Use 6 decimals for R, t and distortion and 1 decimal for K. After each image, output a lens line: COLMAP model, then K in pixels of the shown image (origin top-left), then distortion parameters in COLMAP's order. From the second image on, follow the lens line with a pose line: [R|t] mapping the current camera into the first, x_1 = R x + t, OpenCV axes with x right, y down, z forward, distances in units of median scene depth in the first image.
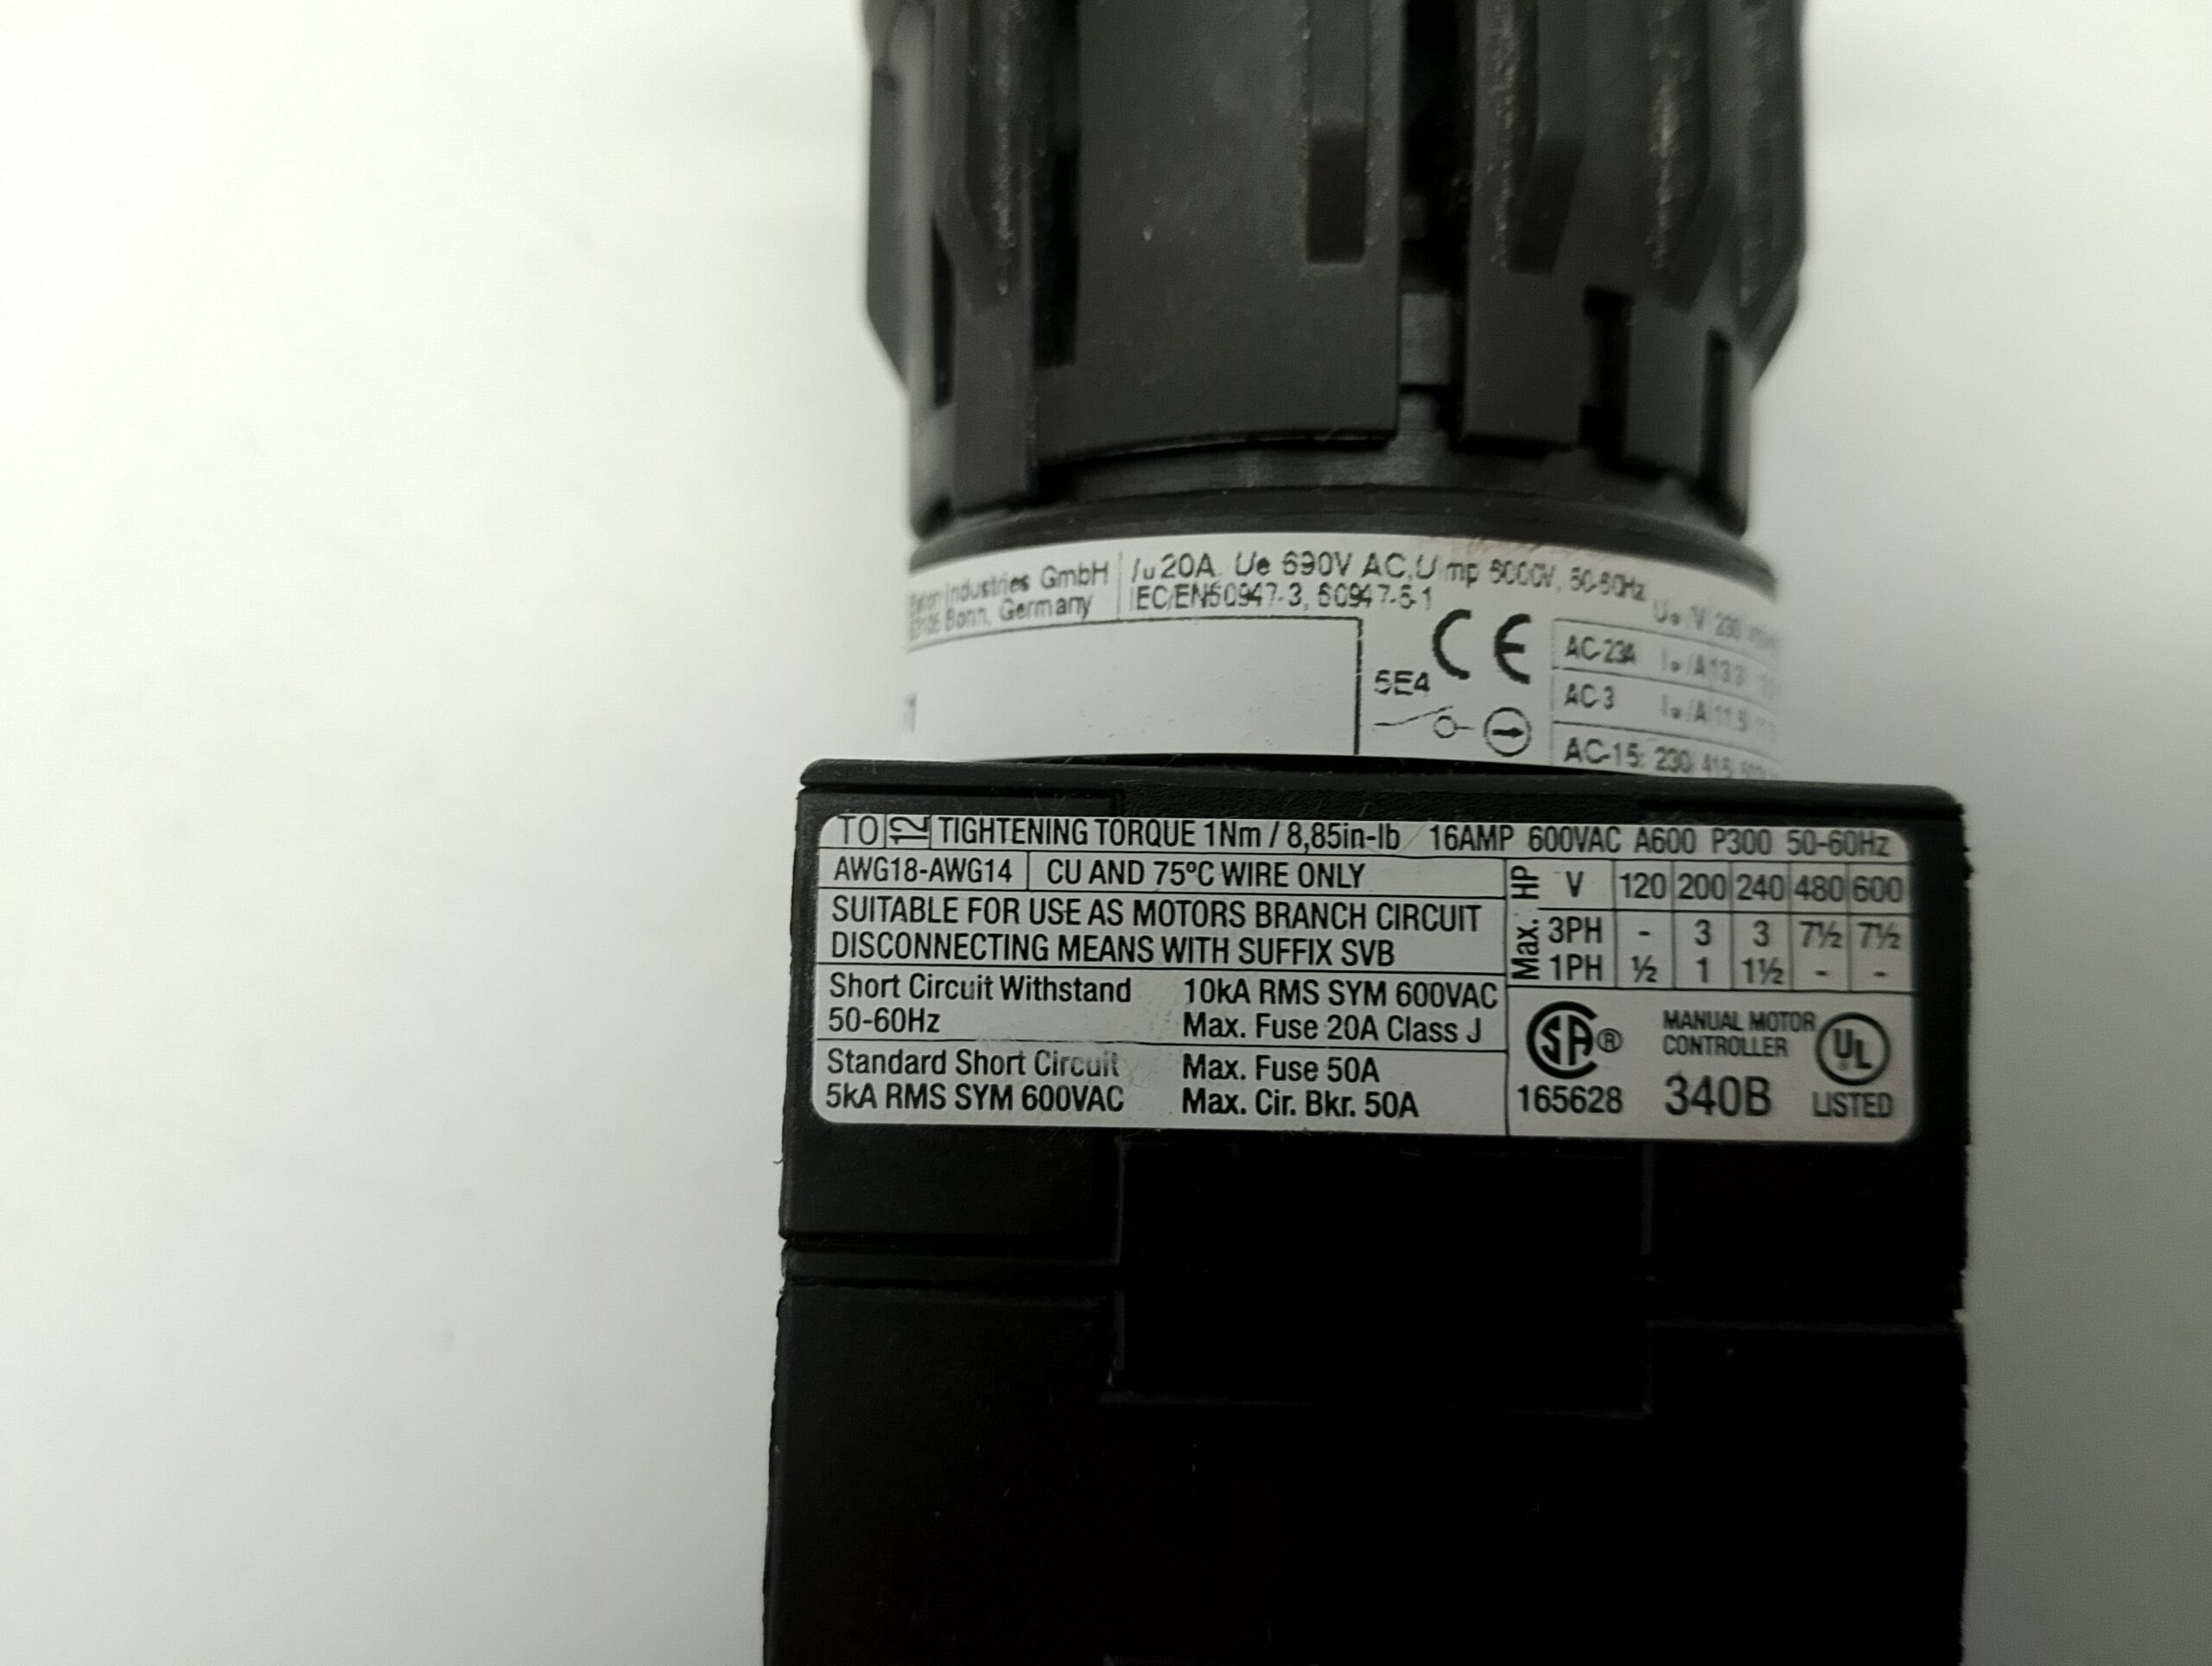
lens RADIAL K [[2010.4, 0, 1126.4], [0, 2010.4, 840.1], [0, 0, 1]] dist [-0.002721, 0.000000]
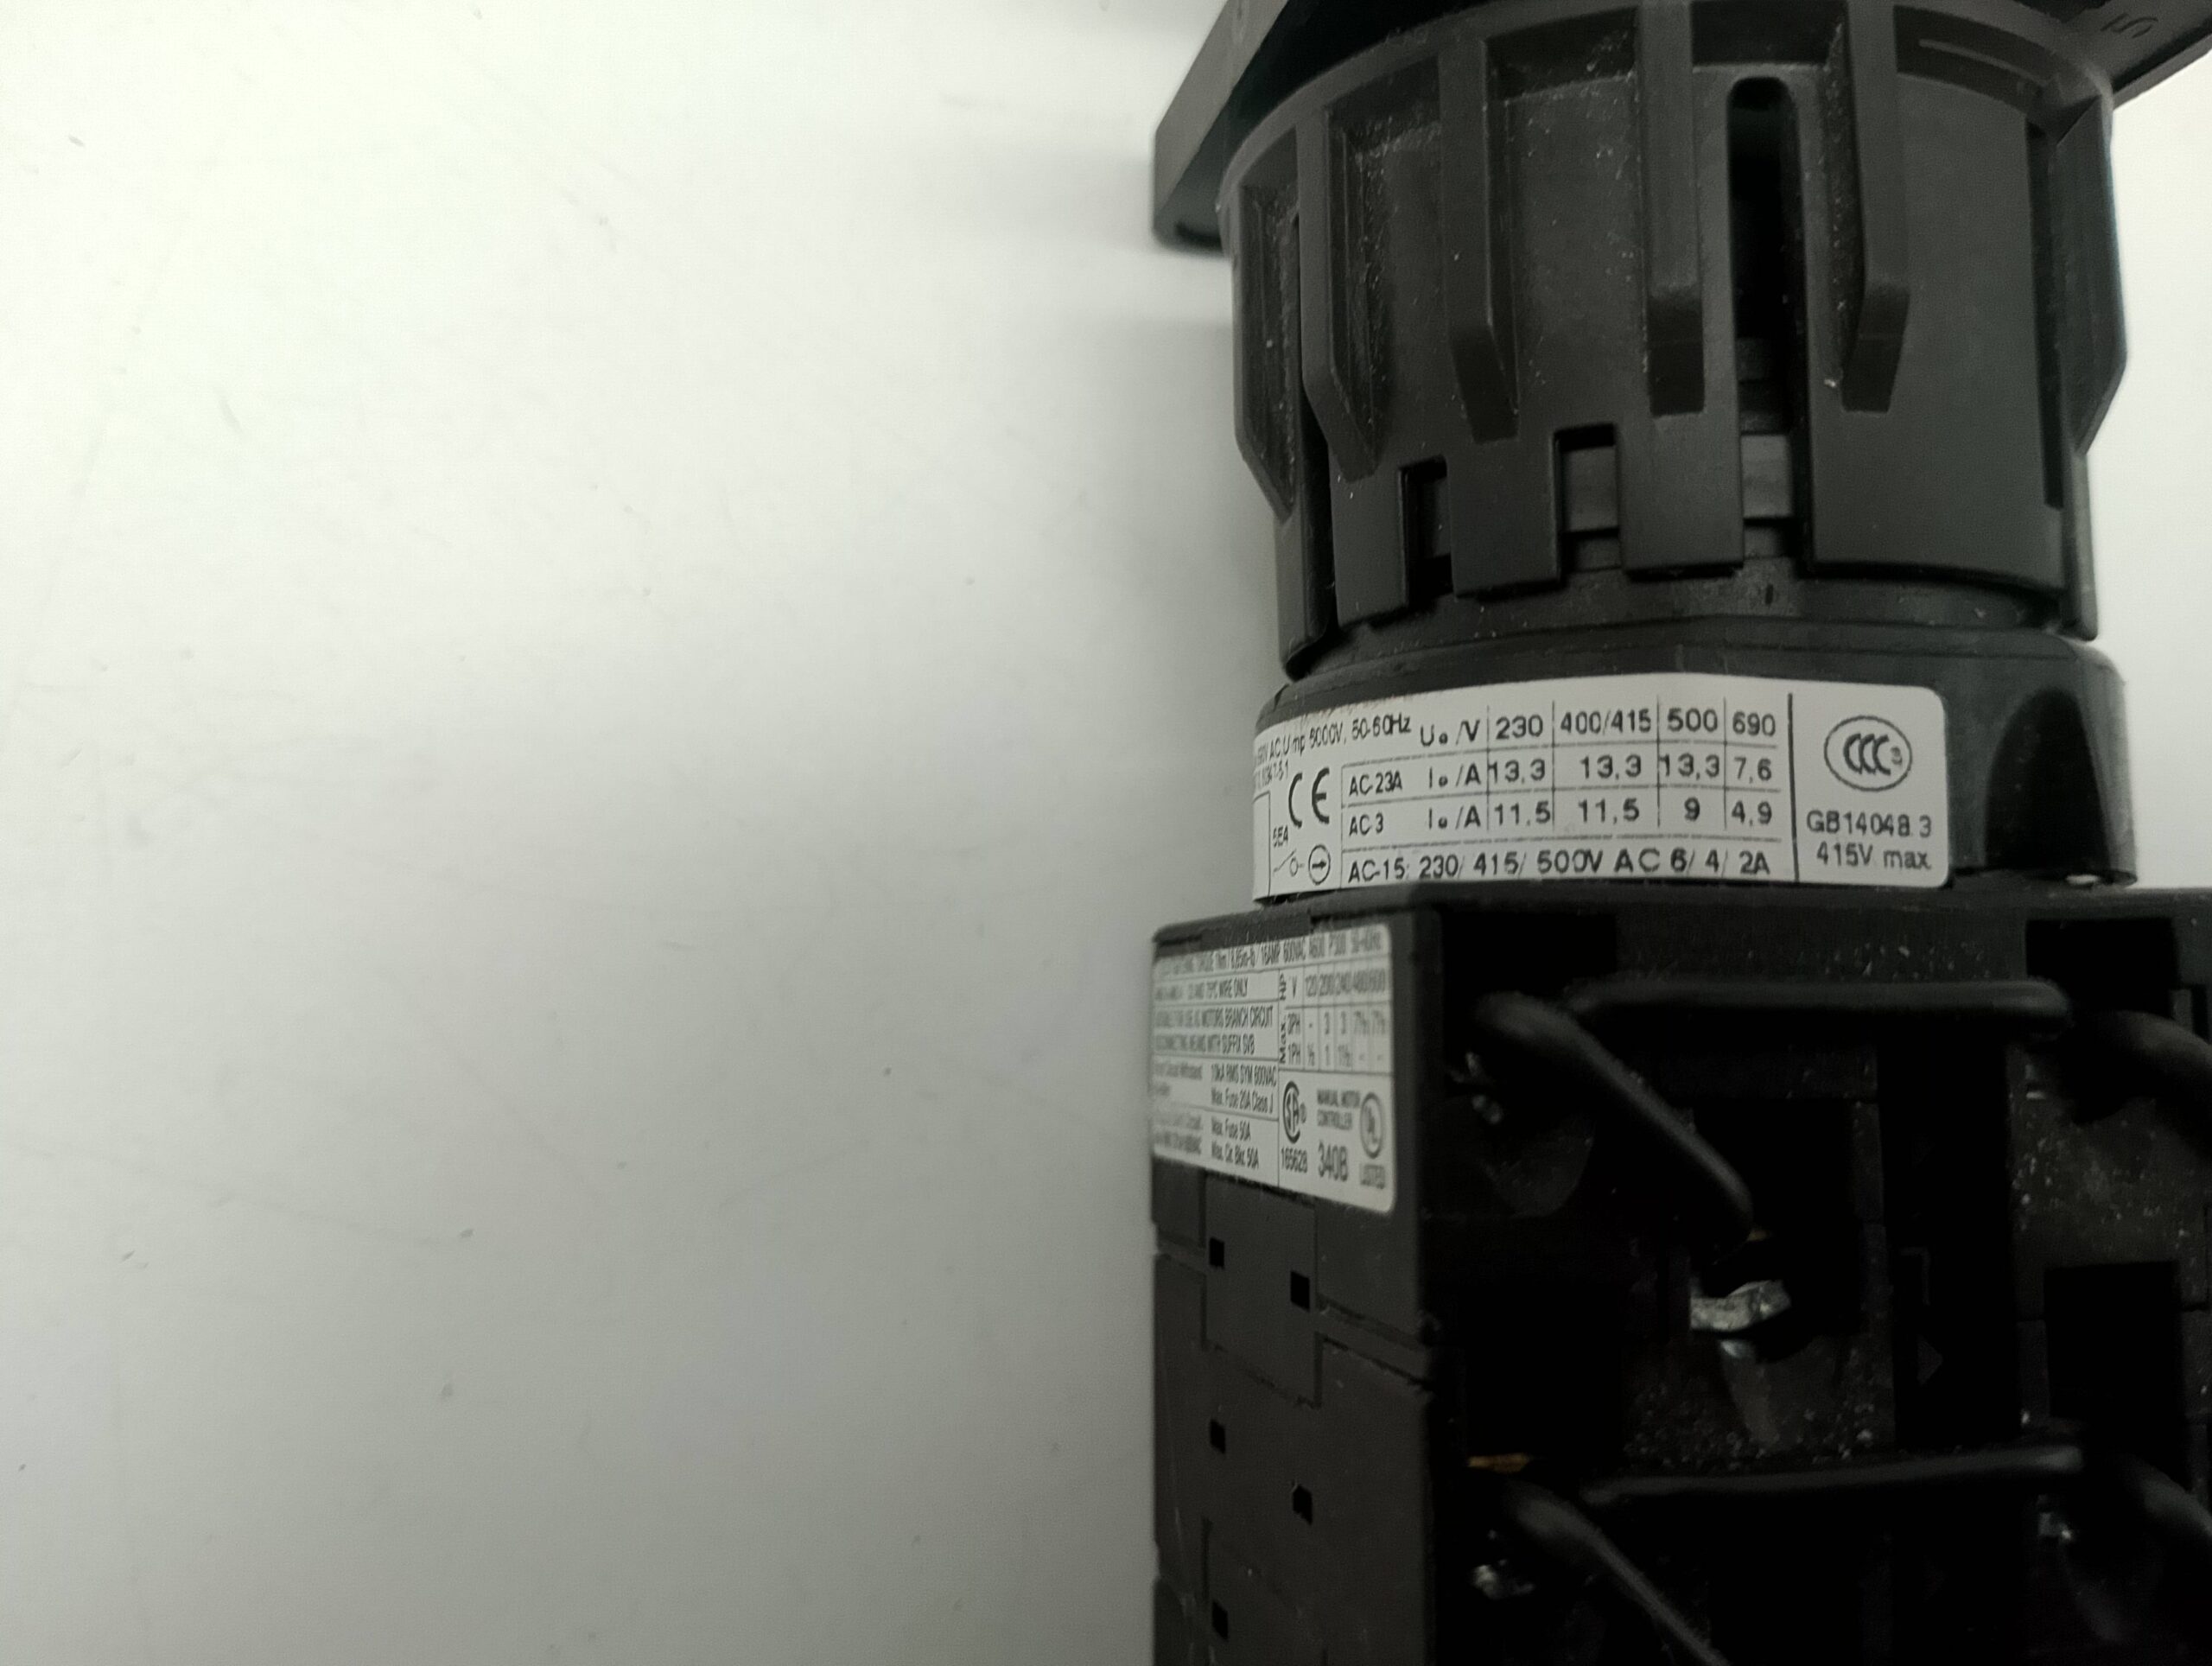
lens RADIAL K [[2010.4, 0, 1100.0], [0, 2010.4, 829.4], [0, 0, 1]] dist [-0.002721, 0.000000]
pose [[0.224367, -0.116580, -0.967506, 1.385129], [0.075243, 0.991927, -0.102074, 0.042264], [0.971596, -0.049896, 0.231328, 0.584210]]
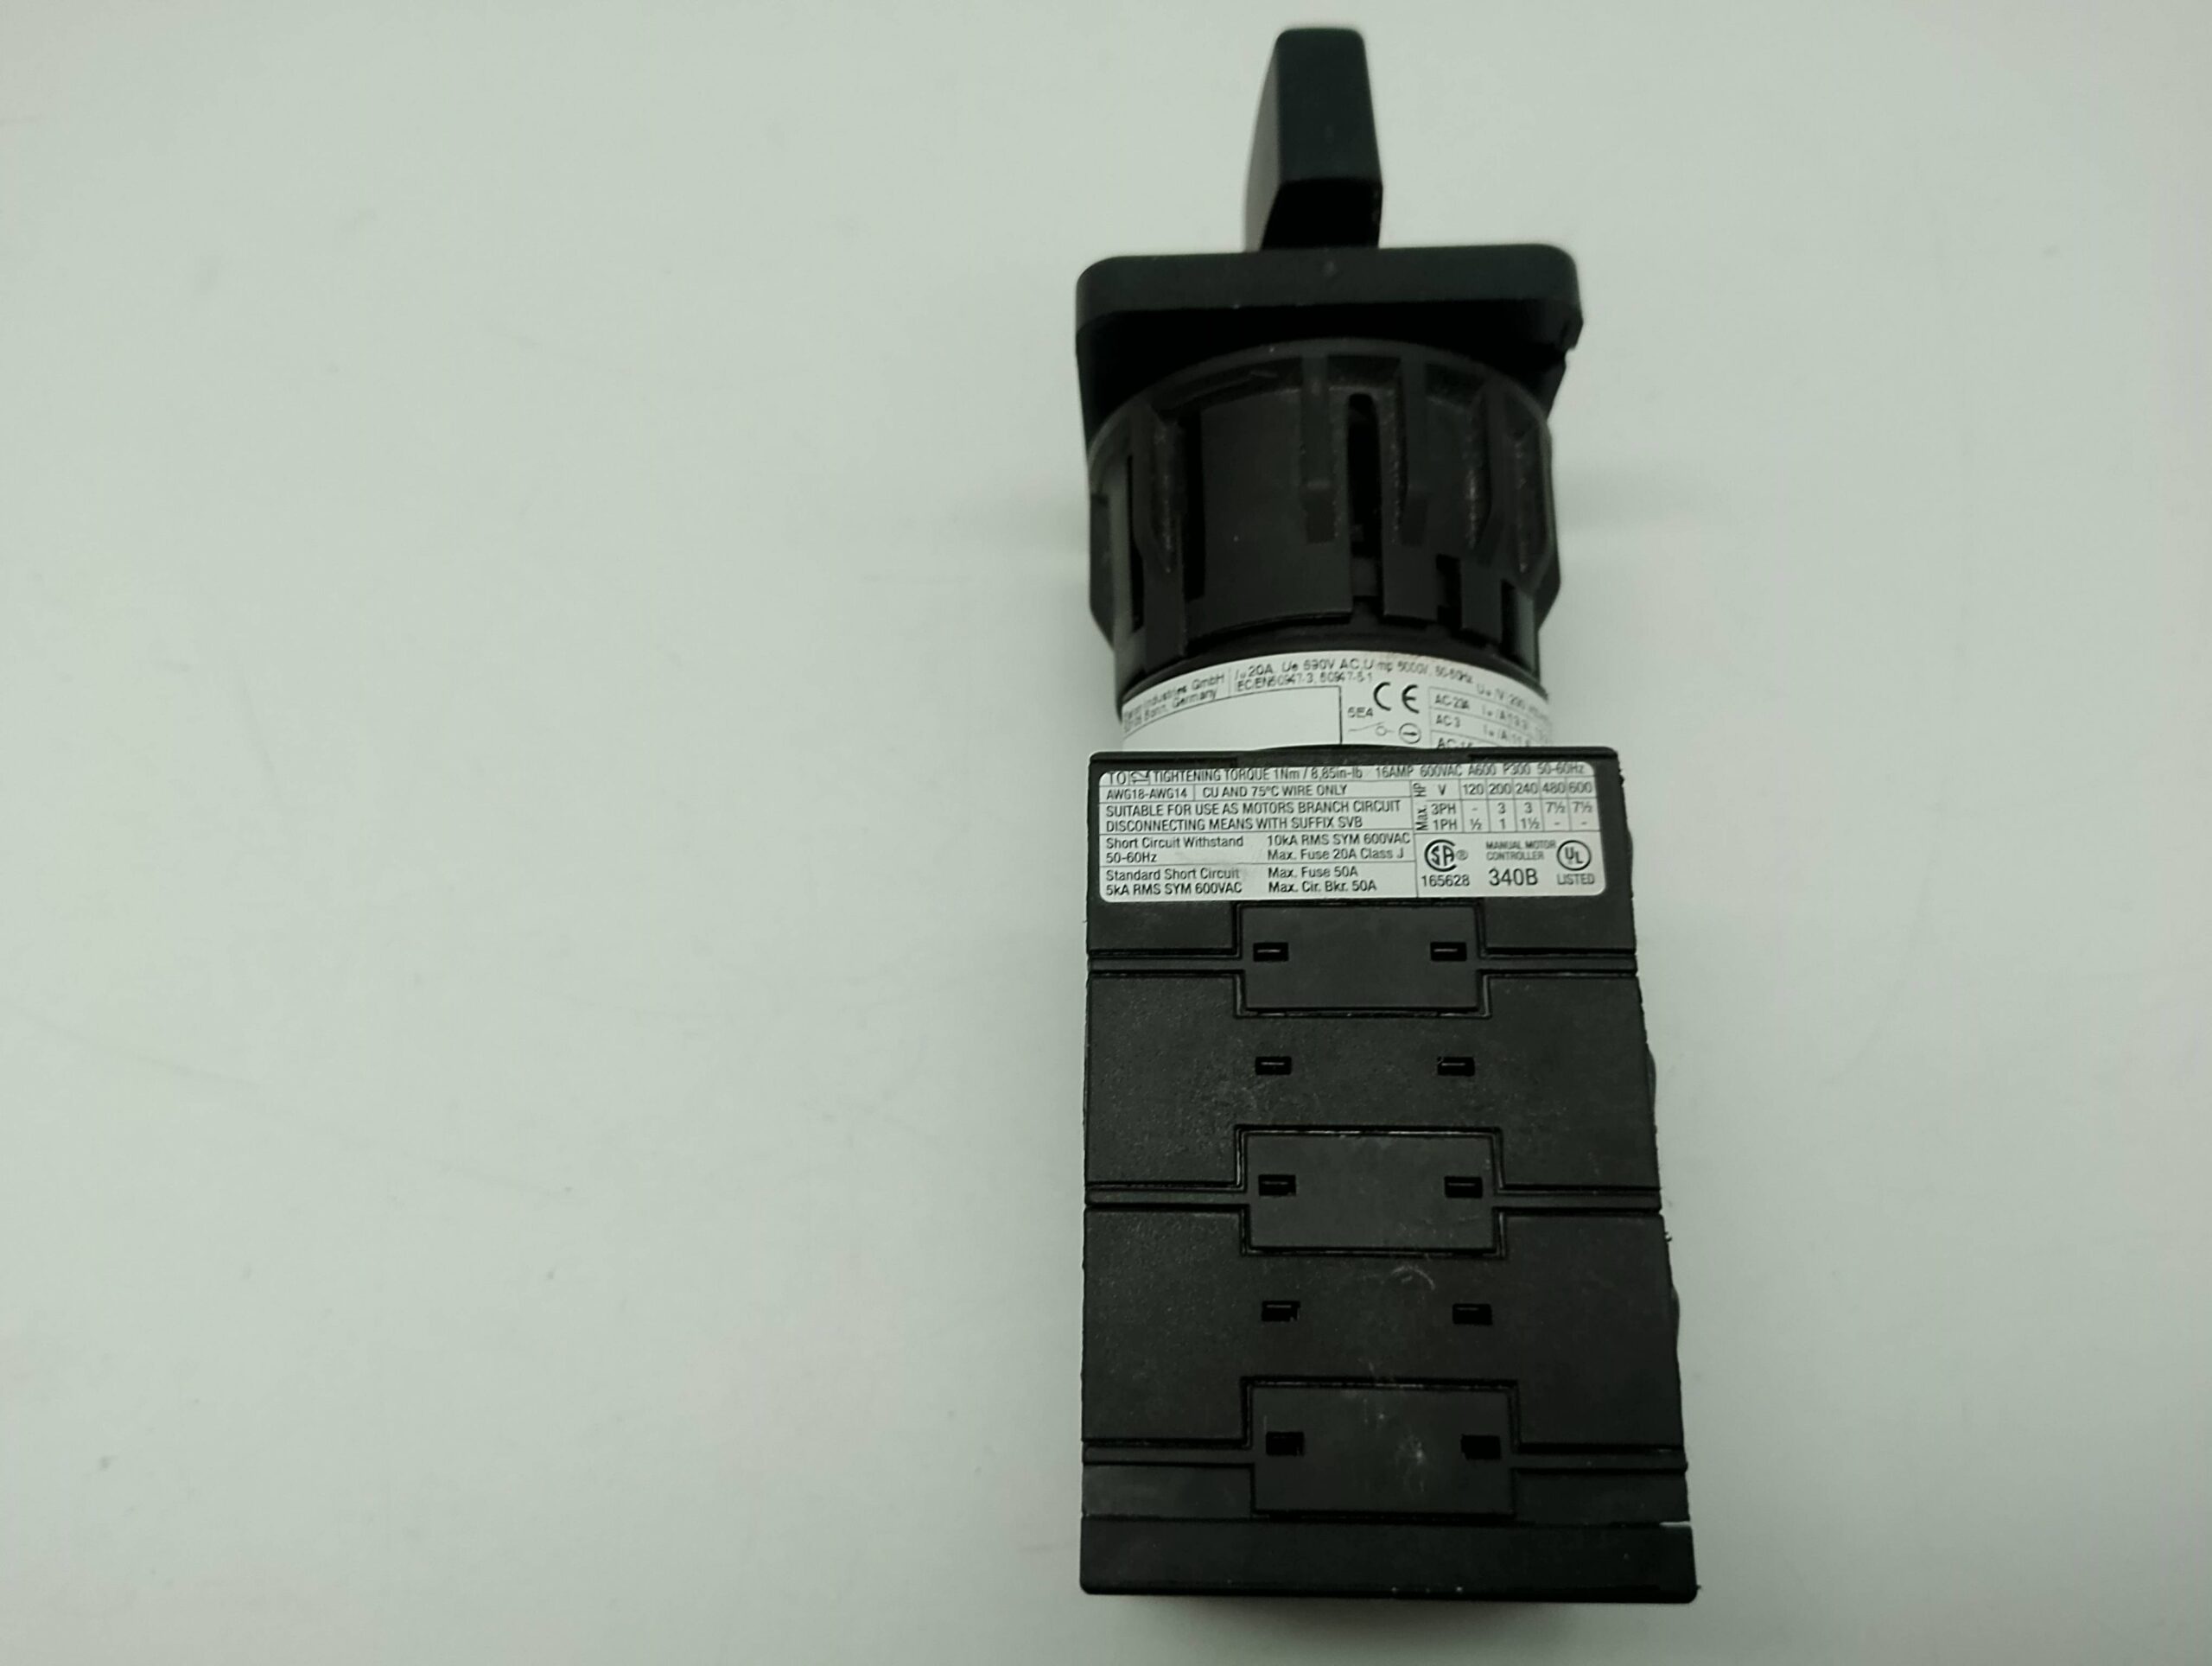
lens RADIAL K [[2010.4, 0, 1100.9], [0, 2010.4, 835.2], [0, 0, 1]] dist [-0.002721, 0.000000]
pose [[0.999031, -0.028508, -0.033542, -0.077524], [0.017936, 0.959466, -0.281253, 0.669452], [0.040200, 0.280379, 0.959047, -1.096487]]
